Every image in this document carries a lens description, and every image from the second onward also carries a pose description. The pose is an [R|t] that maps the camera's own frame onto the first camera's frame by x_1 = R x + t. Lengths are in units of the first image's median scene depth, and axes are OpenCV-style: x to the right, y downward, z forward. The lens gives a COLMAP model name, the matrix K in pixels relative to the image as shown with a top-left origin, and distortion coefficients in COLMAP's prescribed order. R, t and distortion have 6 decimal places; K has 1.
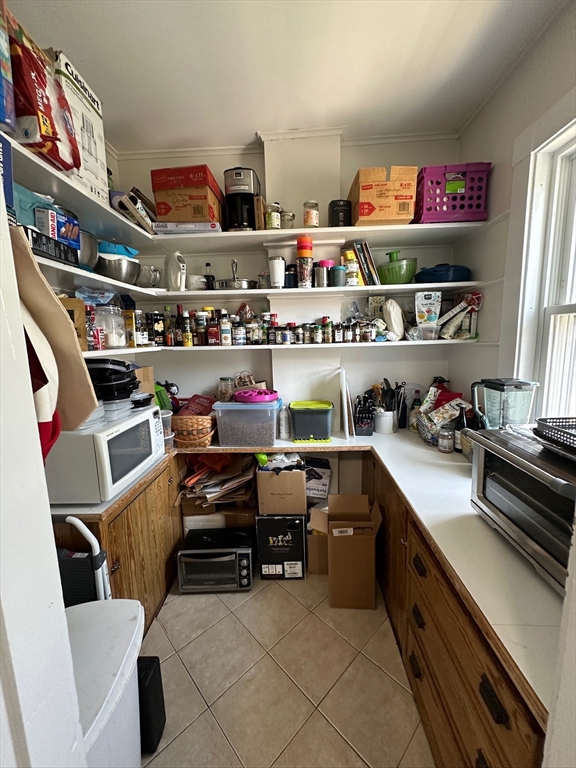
lens RADIAL K [[305.1, 0, 290.9], [0, 305.1, 384.2], [0, 0, 1]] dist [0.000982, 0.000363]
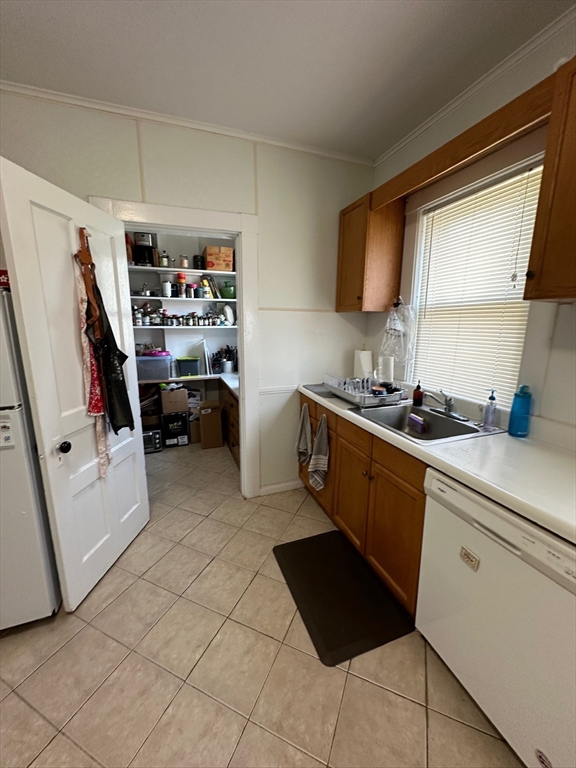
lens RADIAL K [[305.1, 0, 289.6], [0, 305.1, 384.0], [0, 0, 1]] dist [0.000982, 0.000363]
pose [[0.923176, -0.048845, 0.381260, -0.091430], [0.030662, 0.998090, 0.053627, 0.155641], [-0.383152, -0.037817, 0.922911, -1.090469]]
